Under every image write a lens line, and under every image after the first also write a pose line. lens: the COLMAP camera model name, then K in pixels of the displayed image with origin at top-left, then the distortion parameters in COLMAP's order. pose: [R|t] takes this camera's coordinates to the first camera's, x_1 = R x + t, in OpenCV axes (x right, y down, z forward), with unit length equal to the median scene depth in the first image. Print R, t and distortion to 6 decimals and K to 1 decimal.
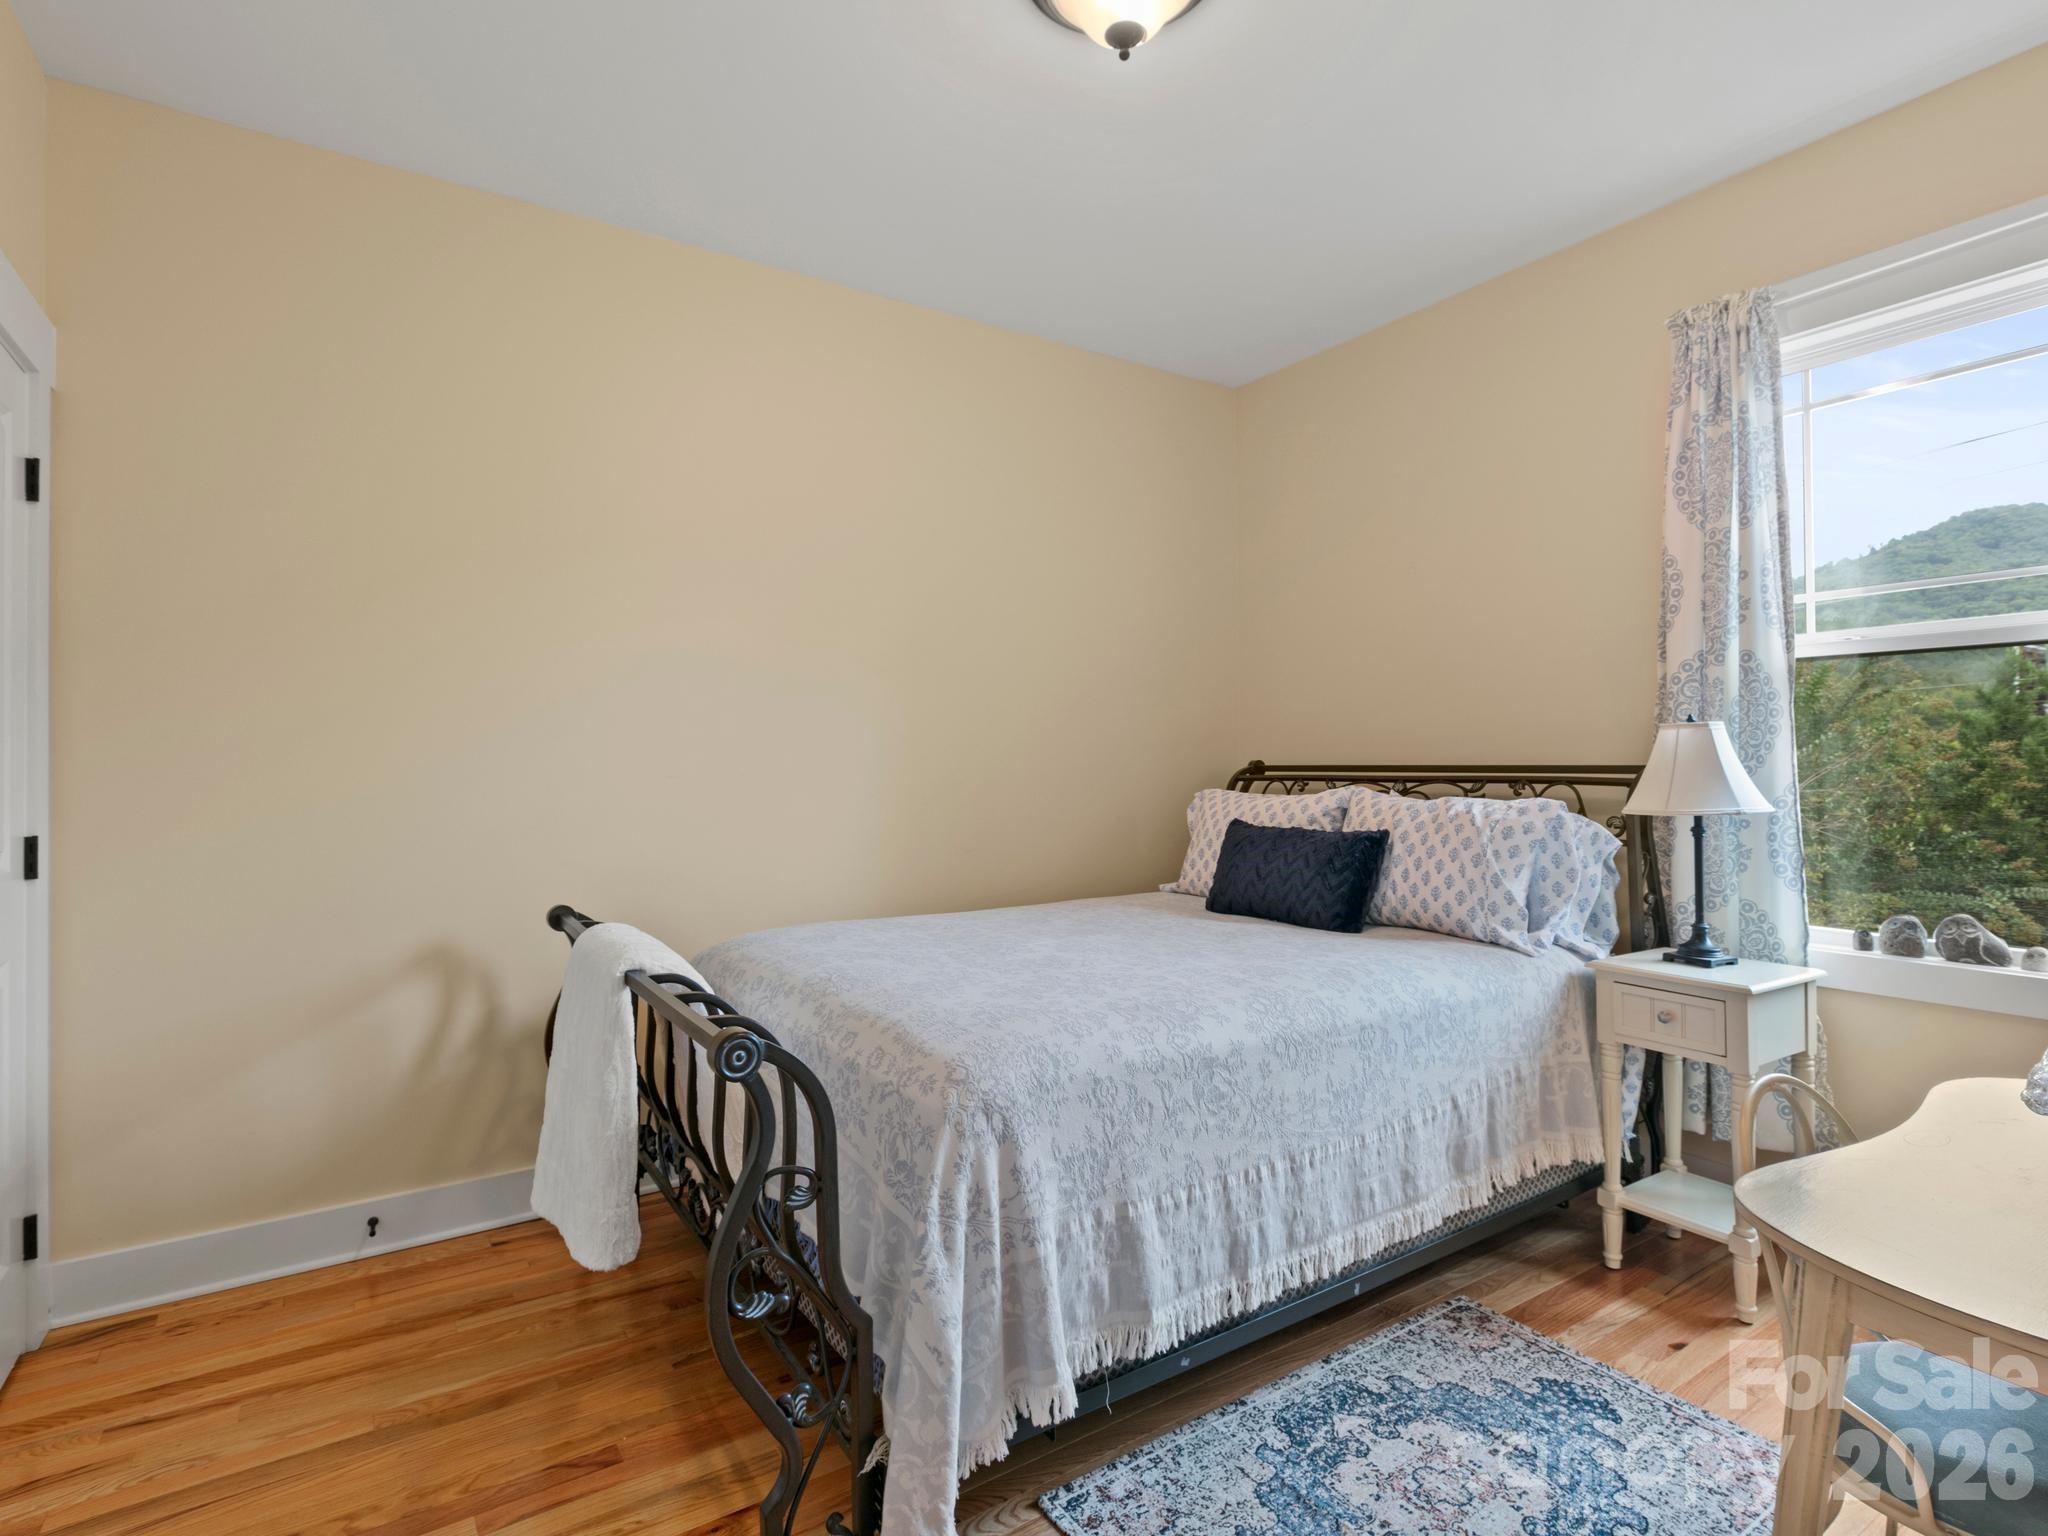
lens RADIAL K [[1040.3, 0, 1023.6], [0, 1040.3, 766.7], [0, 0, 1]] dist [-0.000812, 0.001430]
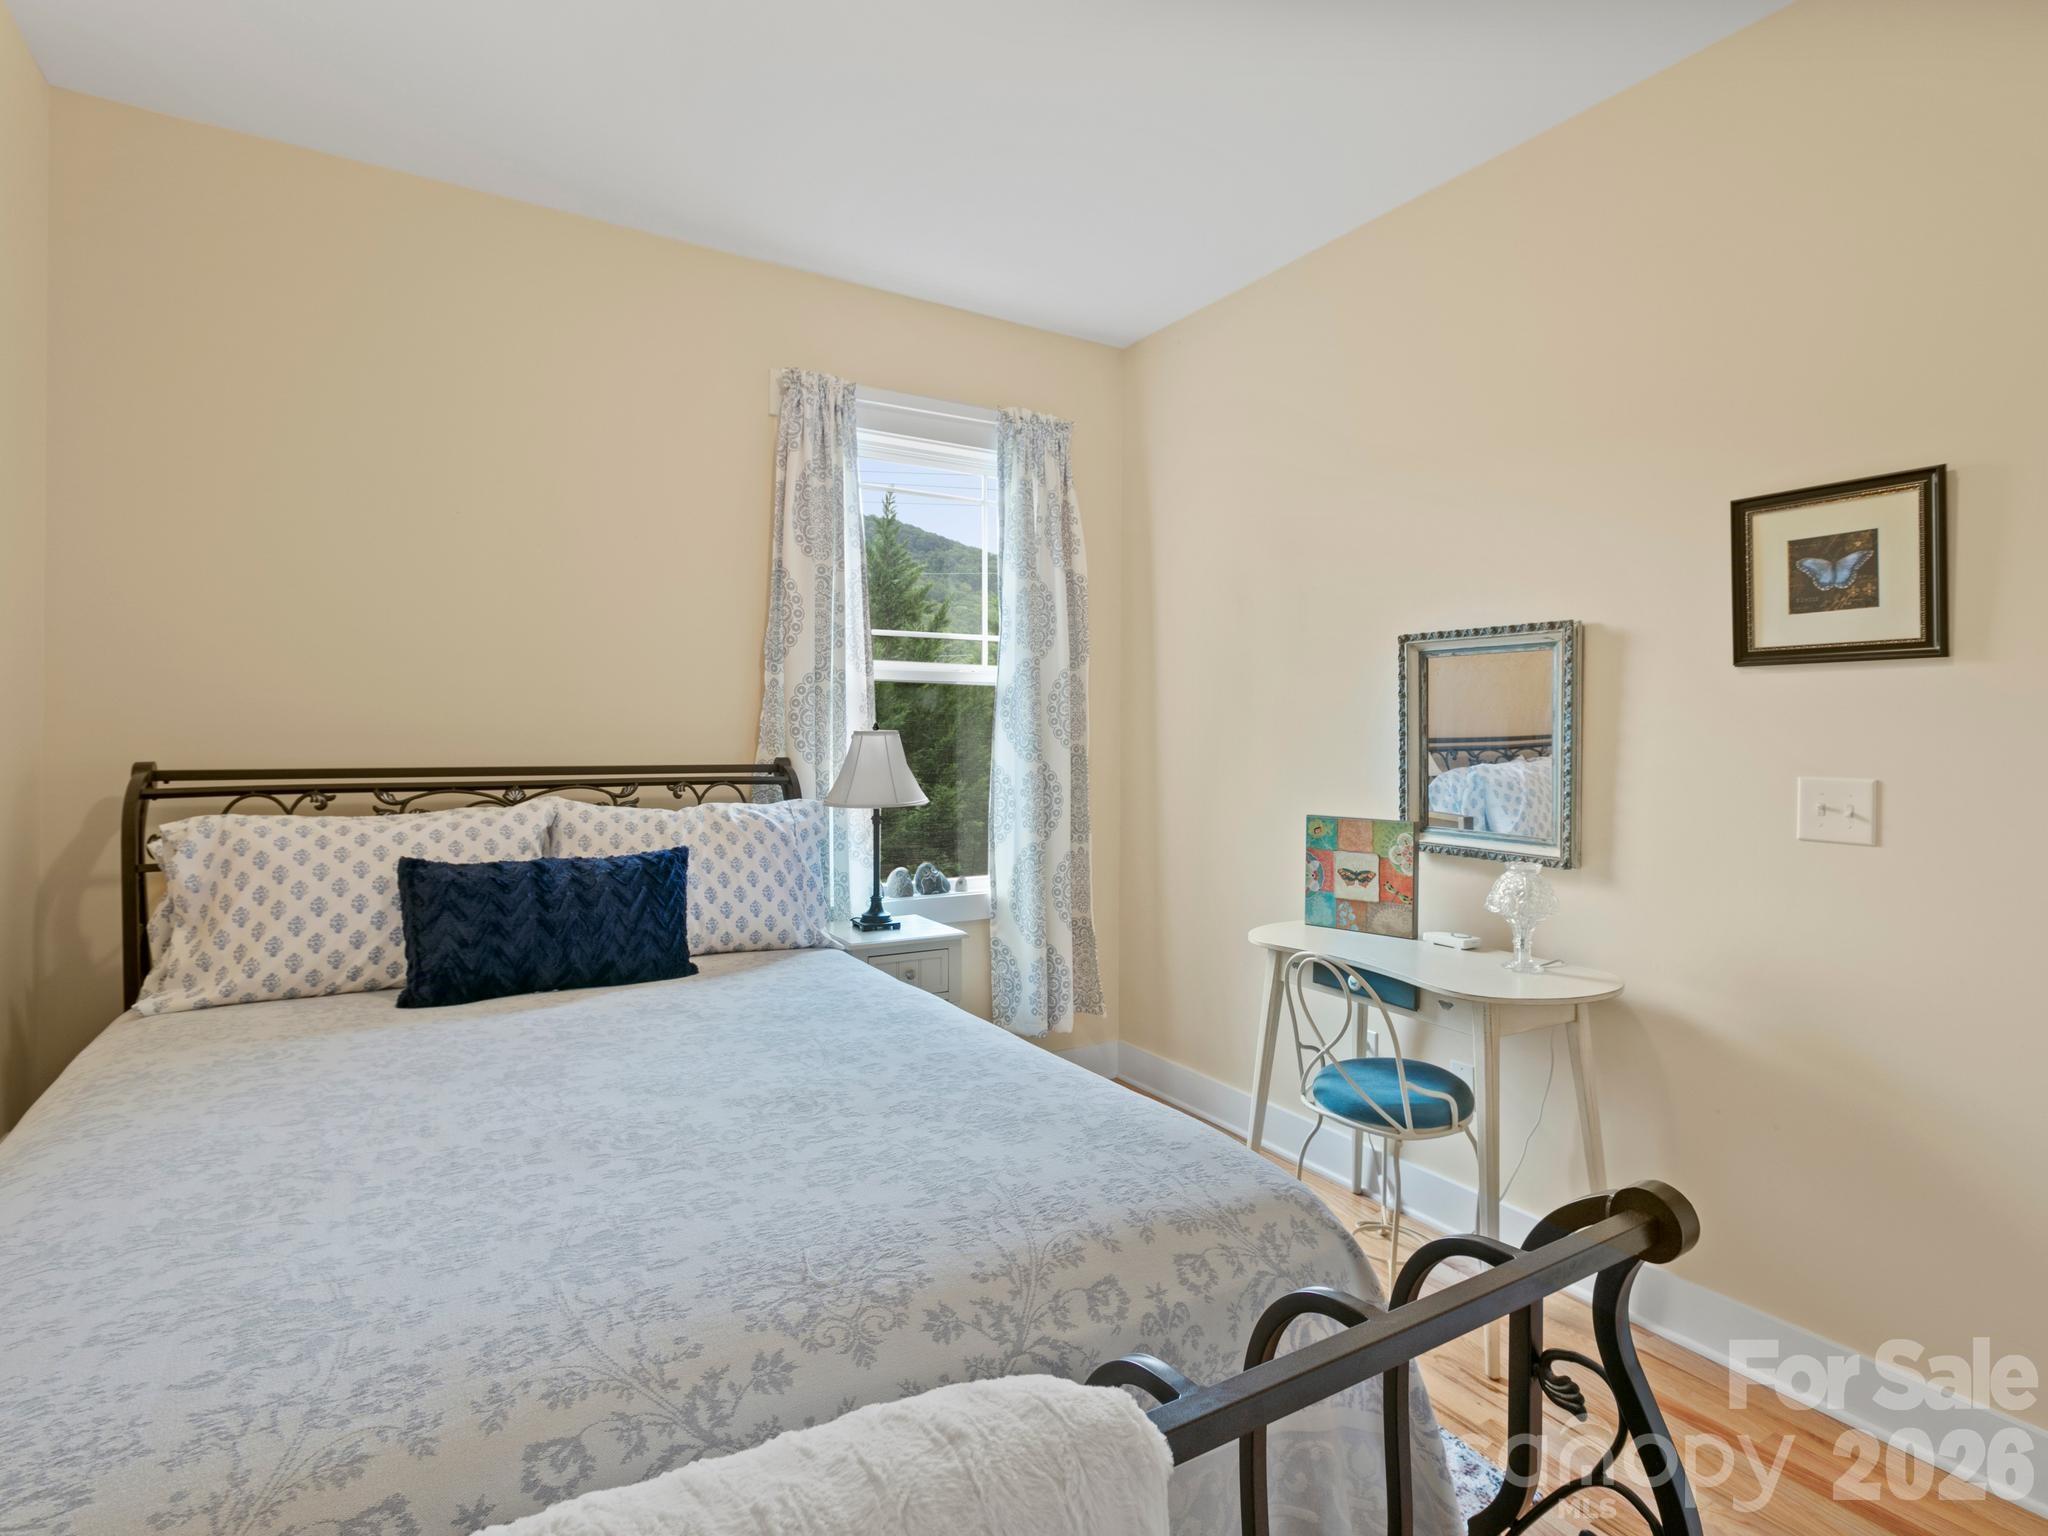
lens RADIAL K [[1040.3, 0, 1041.7], [0, 1040.3, 734.2], [0, 0, 1]] dist [-0.000812, 0.001430]
pose [[0.007326, 0.009286, 0.999930, -0.510741], [0.000138, 0.999957, -0.009287, -0.023180], [-0.999973, 0.000206, 0.007325, 0.725633]]
